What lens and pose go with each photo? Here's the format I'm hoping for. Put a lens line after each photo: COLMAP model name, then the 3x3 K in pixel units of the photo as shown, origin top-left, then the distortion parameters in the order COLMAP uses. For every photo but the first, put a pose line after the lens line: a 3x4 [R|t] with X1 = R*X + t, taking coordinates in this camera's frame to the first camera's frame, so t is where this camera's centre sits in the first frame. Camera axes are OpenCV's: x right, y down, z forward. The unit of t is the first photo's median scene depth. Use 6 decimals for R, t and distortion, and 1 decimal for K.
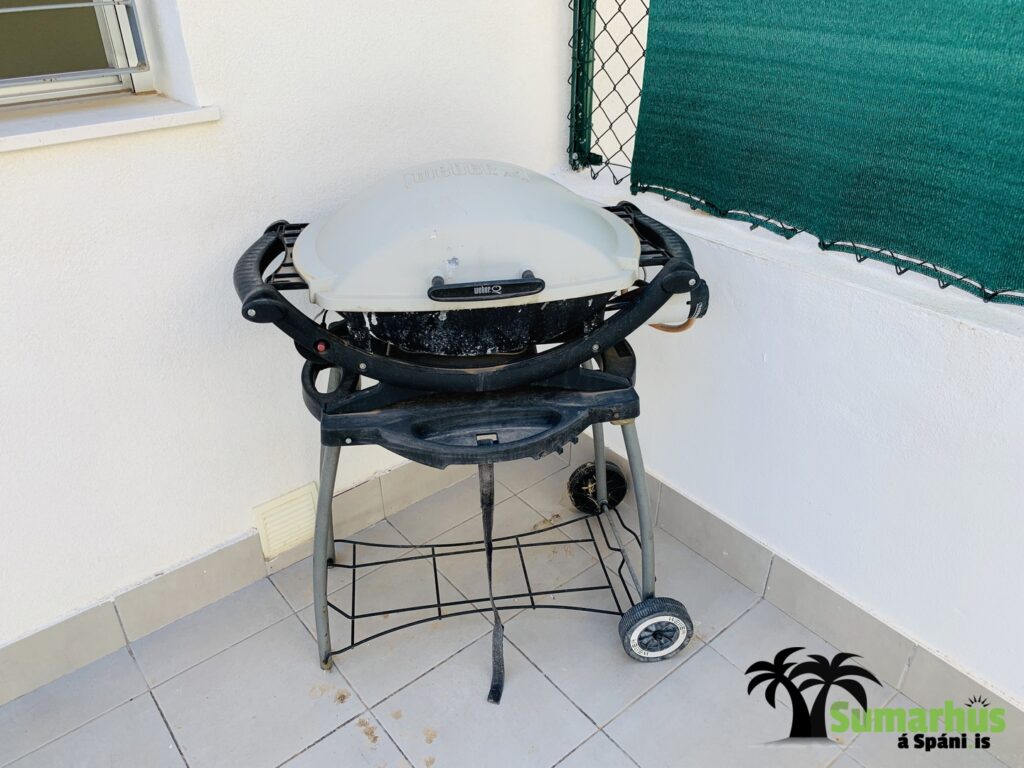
lens RADIAL K [[780.3, 0, 507.9], [0, 780.3, 379.8], [0, 0, 1]] dist [0.046630, -0.092692]
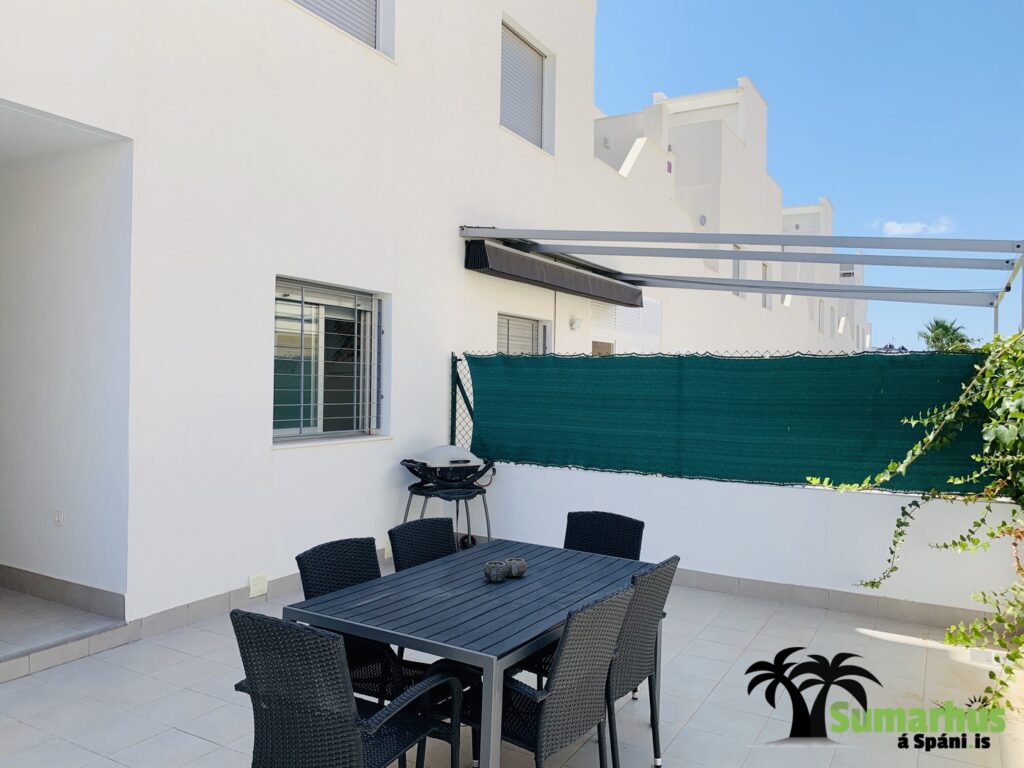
lens RADIAL K [[780.3, 0, 507.9], [0, 780.3, 379.8], [0, 0, 1]] dist [0.046630, -0.092692]
pose [[0.929134, 0.040858, 0.367480, -1.539937], [0.151706, 0.864239, -0.479662, 1.812448], [-0.337188, 0.501419, 0.796796, -3.305853]]
